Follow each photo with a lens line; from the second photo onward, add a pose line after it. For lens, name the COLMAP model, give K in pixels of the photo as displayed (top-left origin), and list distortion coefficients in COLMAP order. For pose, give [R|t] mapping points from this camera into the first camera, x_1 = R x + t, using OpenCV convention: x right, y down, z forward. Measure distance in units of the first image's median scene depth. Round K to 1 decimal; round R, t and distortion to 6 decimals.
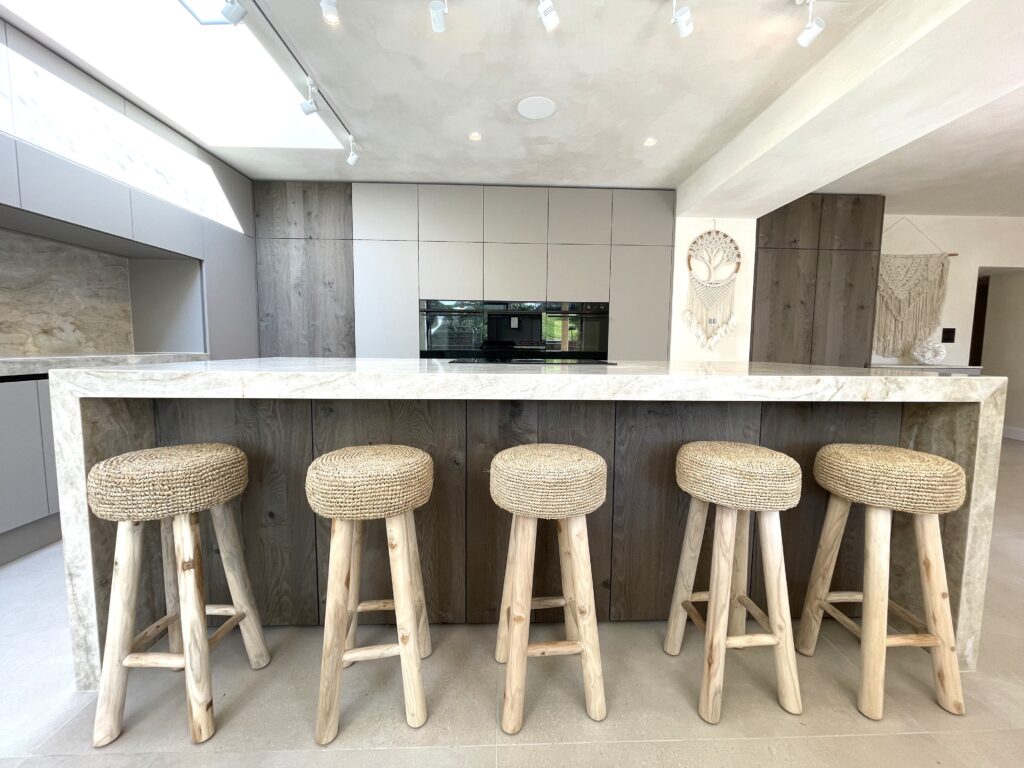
lens RADIAL K [[412.5, 0, 515.9], [0, 412.5, 379.5], [0, 0, 1]] dist [-0.003962, 0.000575]
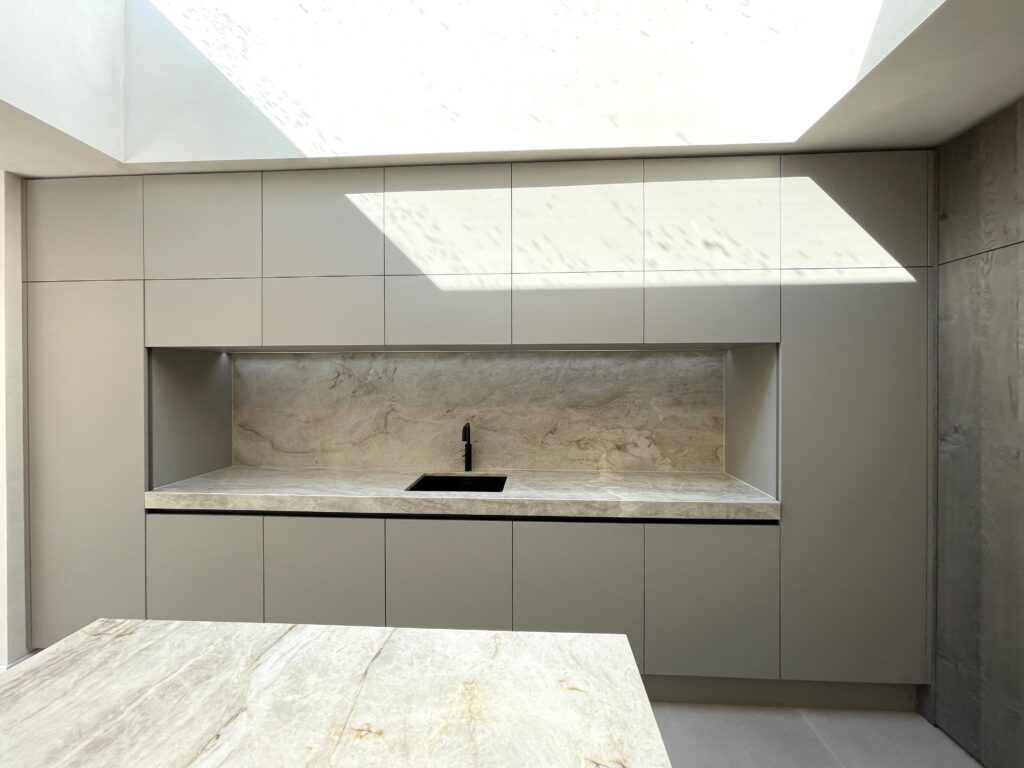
lens RADIAL K [[412.5, 0, 516.5], [0, 412.5, 380.6], [0, 0, 1]] dist [-0.003962, 0.000575]
pose [[-0.087102, -0.002213, -0.996197, -0.122876], [-0.082971, 0.996539, 0.005040, -0.174783], [0.992738, 0.083094, -0.086984, 0.572916]]
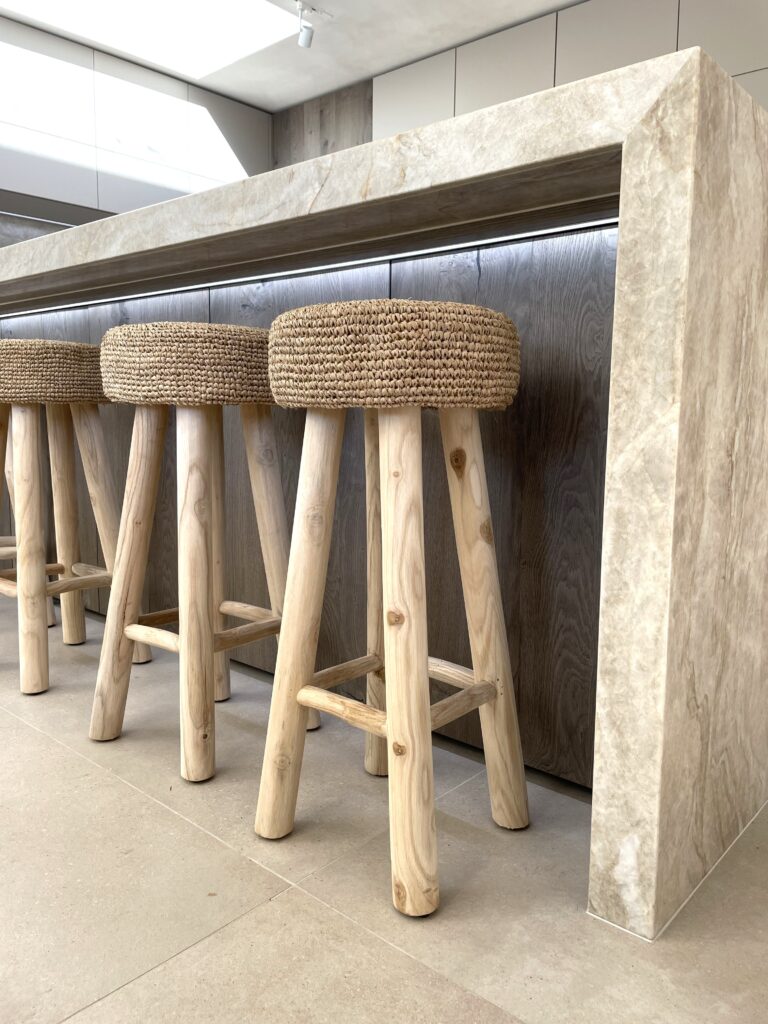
lens RADIAL K [[773.1, 0, 380.8], [0, 773.1, 501.8], [0, 0, 1]] dist [0.084356, -0.105969]
pose [[0.721434, 0.080873, -0.687744, 0.502275], [-0.063060, 0.996703, 0.051056, 0.115357], [0.689606, 0.006536, 0.724156, 0.129010]]
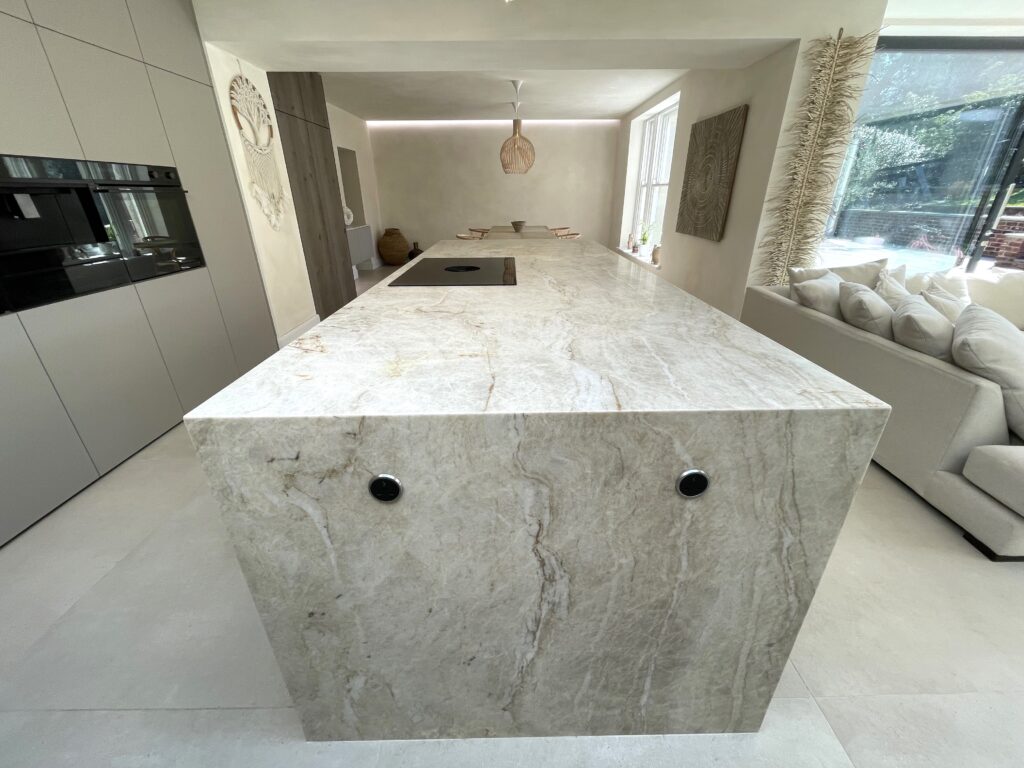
lens RADIAL K [[412.5, 0, 516.2], [0, 412.5, 381.6], [0, 0, 1]] dist [-0.003962, 0.000575]
pose [[0.025362, -0.423279, 0.905644, -0.518883], [0.089706, 0.903245, 0.419645, -0.110679], [-0.995645, 0.070598, 0.060879, 0.467530]]
